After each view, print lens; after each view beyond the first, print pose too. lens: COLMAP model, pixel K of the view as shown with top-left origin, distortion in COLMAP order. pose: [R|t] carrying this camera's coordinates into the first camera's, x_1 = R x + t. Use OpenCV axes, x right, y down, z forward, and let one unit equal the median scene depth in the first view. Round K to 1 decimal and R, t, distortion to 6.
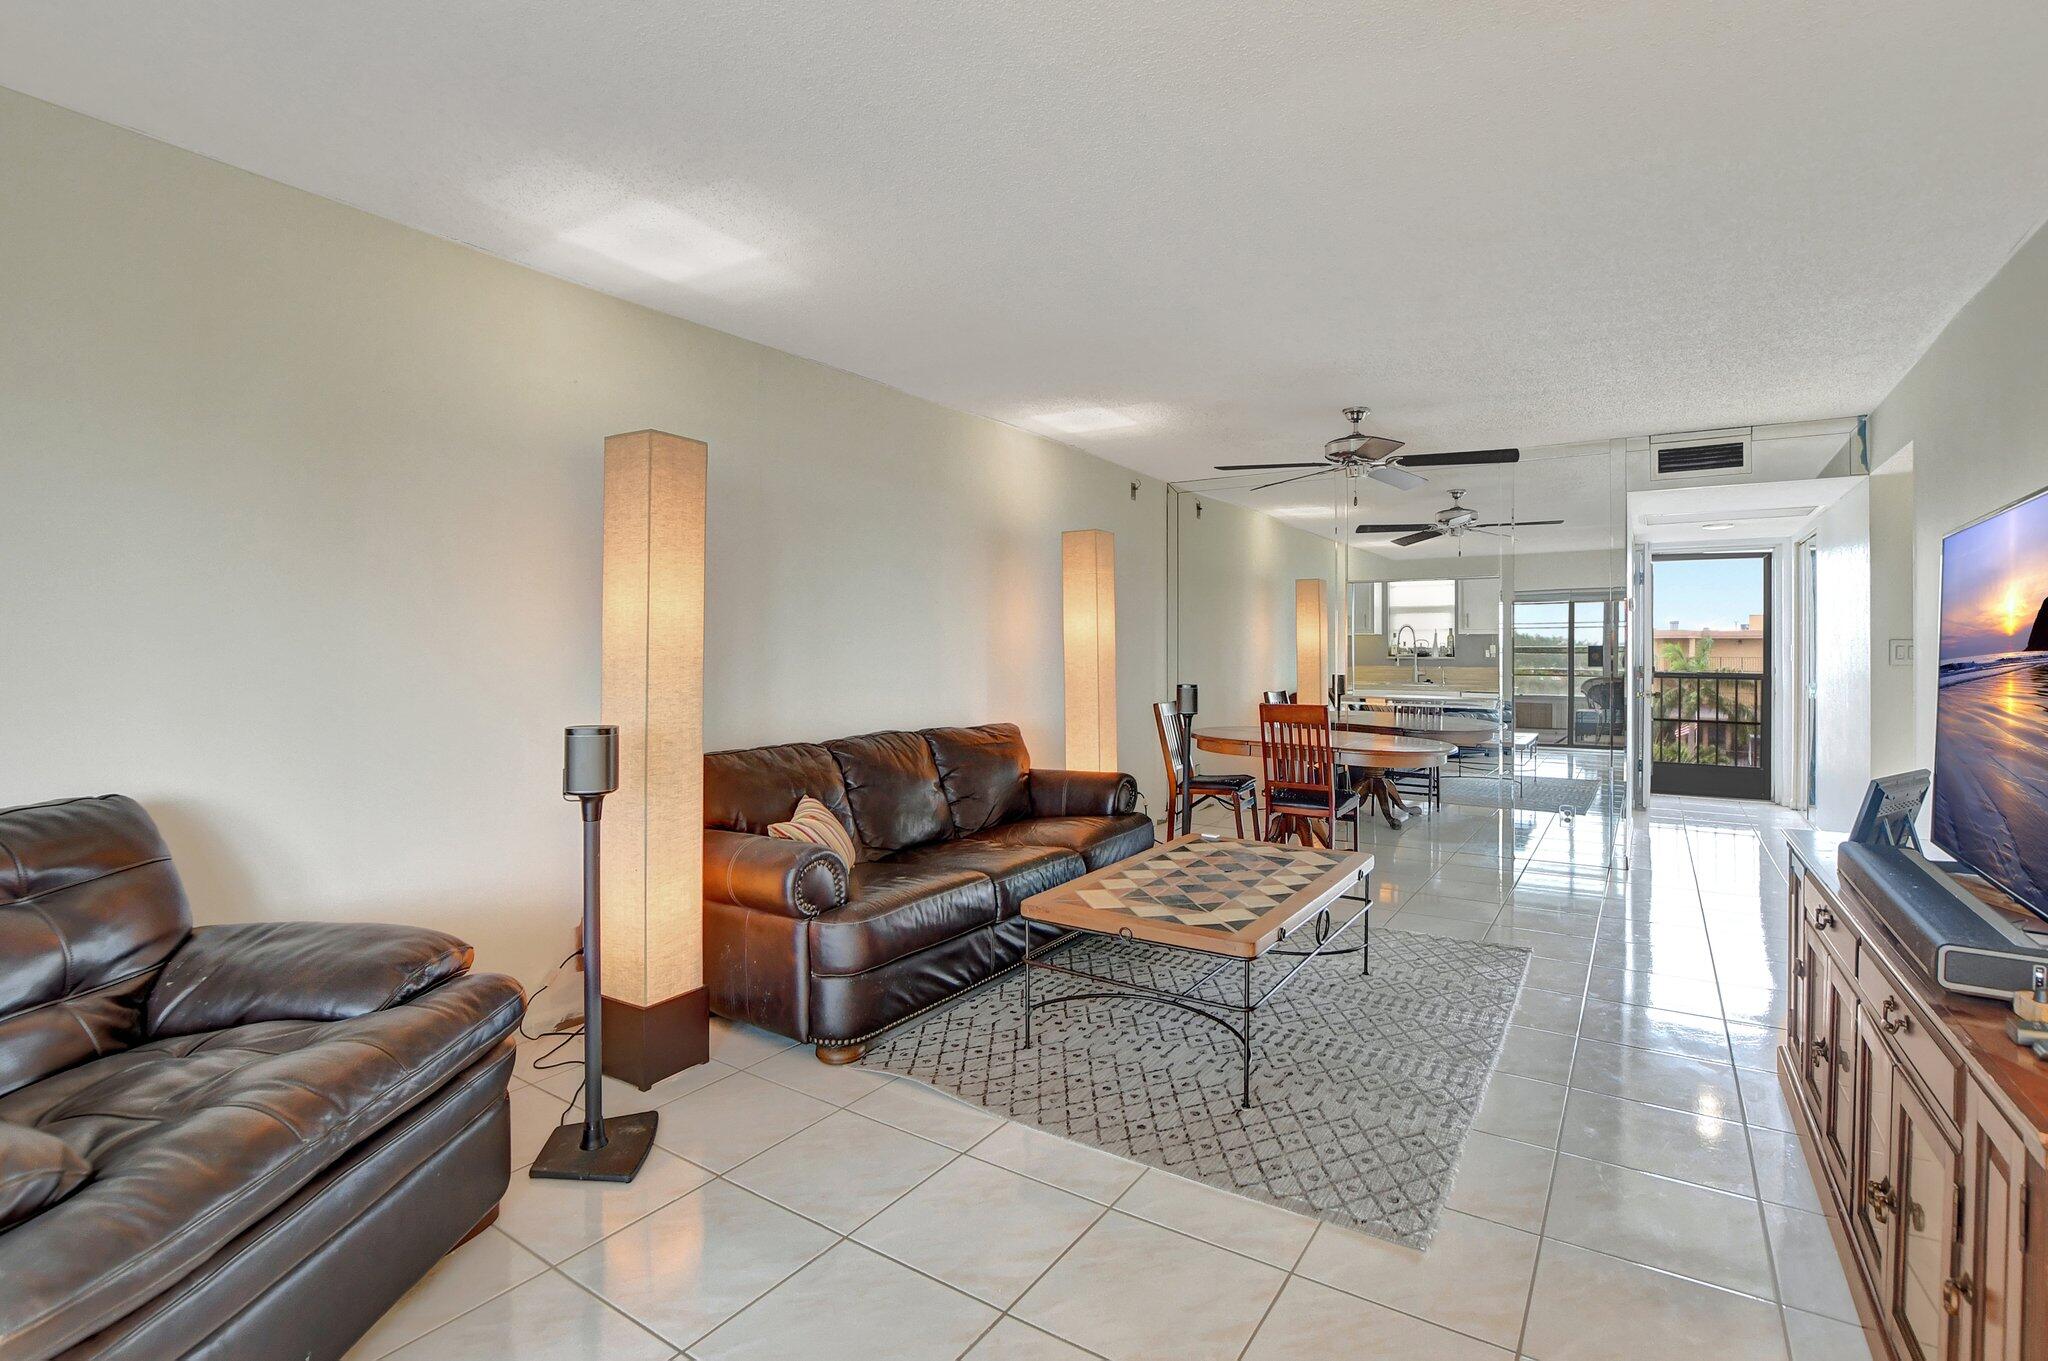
lens RADIAL K [[967.6, 0, 1023.5], [0, 967.6, 667.8], [0, 0, 1]] dist [-0.037849, -0.000386]
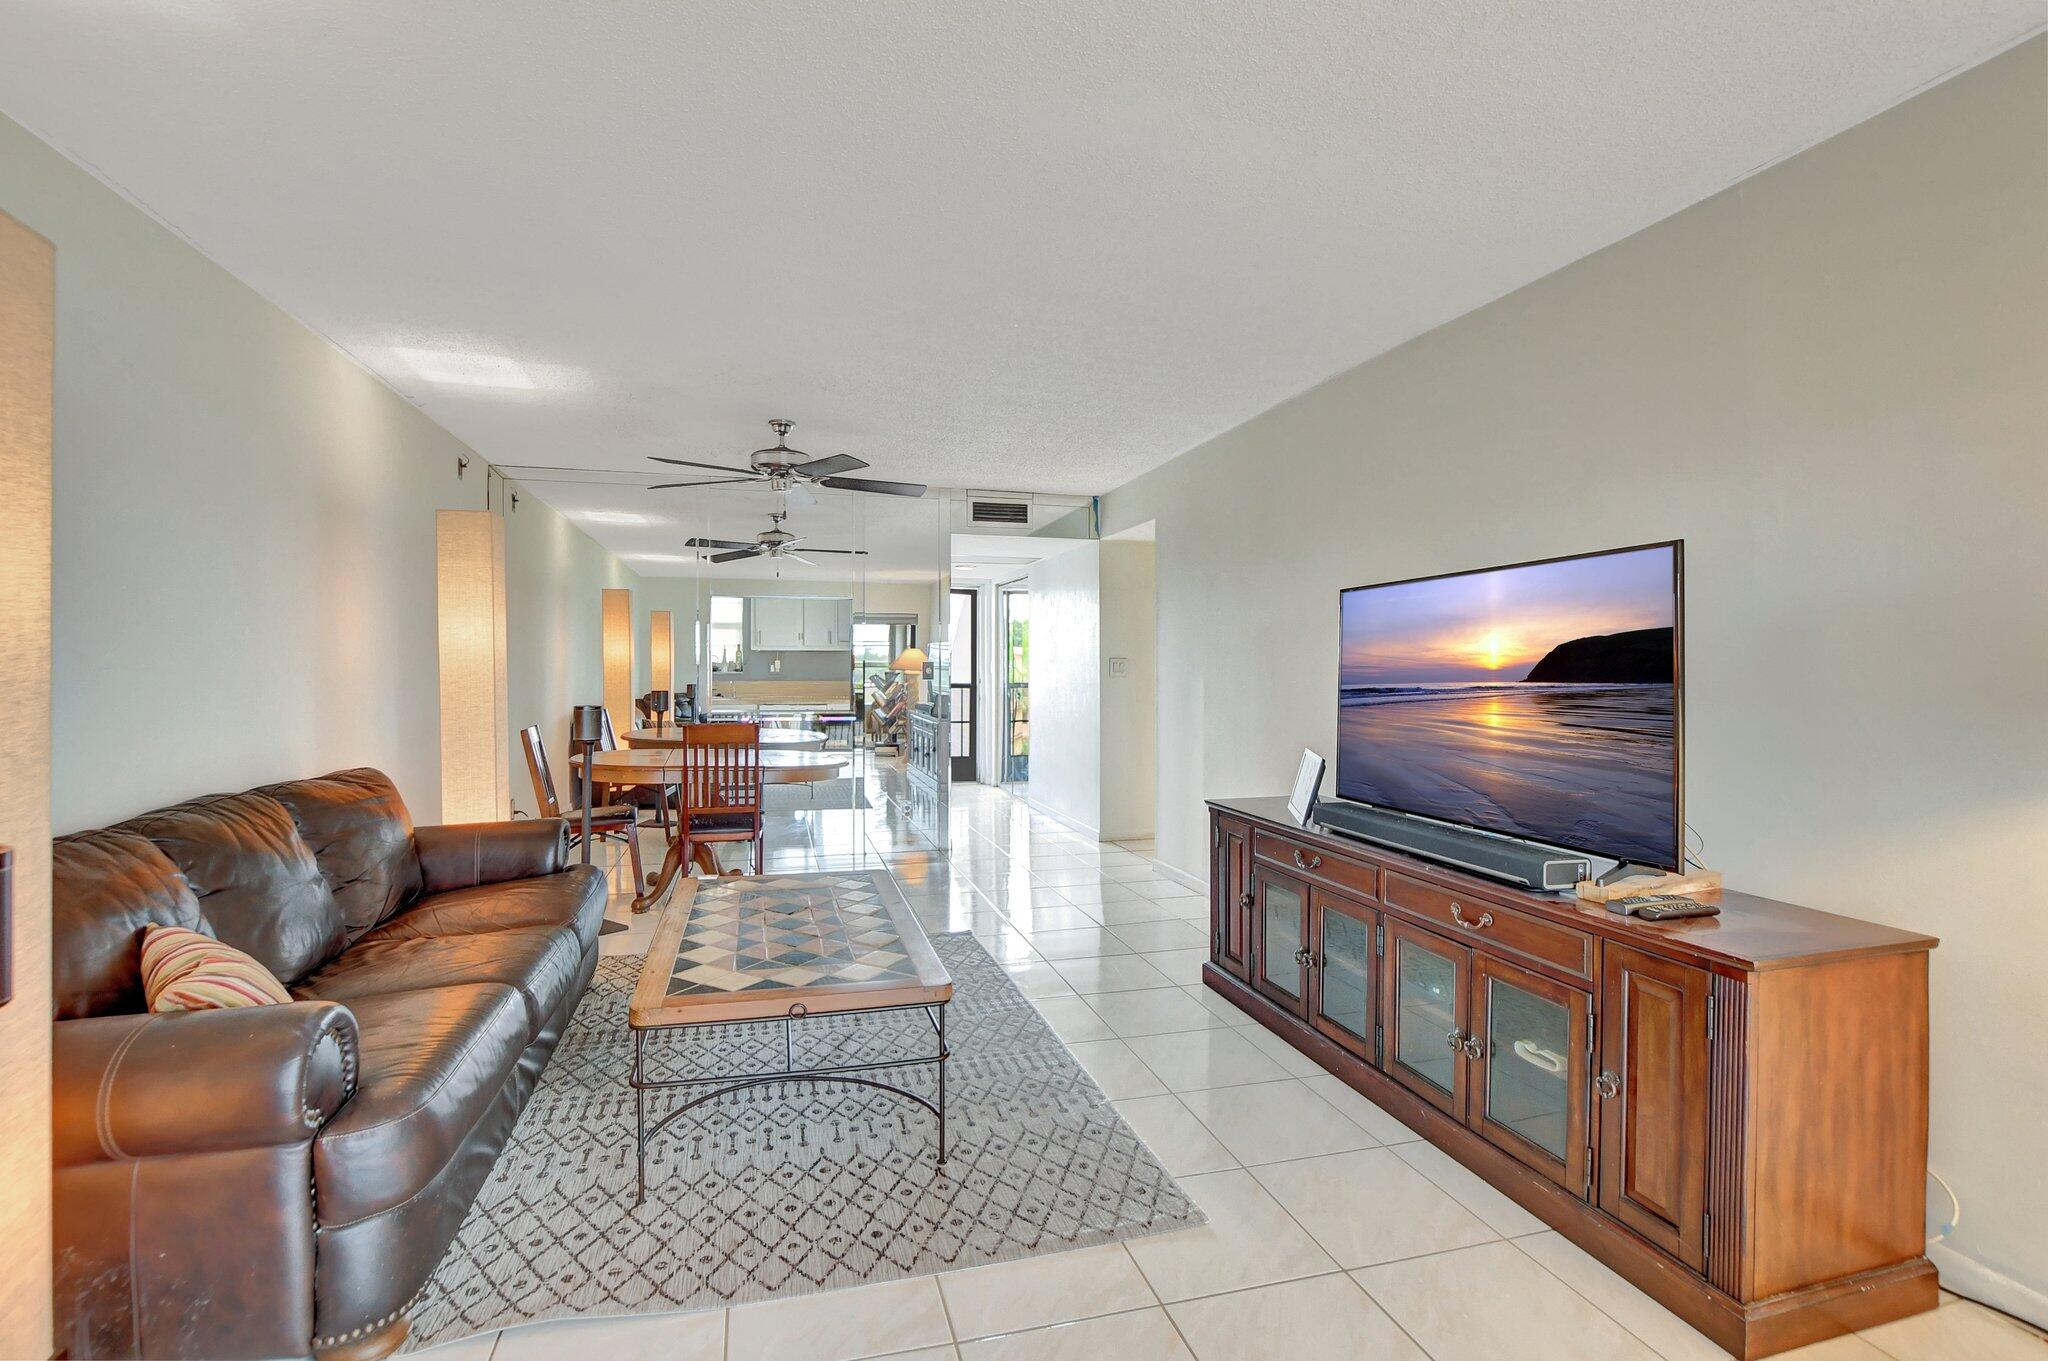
lens RADIAL K [[923.5, 0, 1019.9], [0, 923.5, 670.8], [0, 0, 1]] dist [-0.032635, -0.000227]
pose [[0.653605, -0.002601, 0.756831, -0.218449], [0.011352, 0.999915, -0.006368, -0.004463], [-0.756750, 0.012754, 0.653579, 0.206943]]
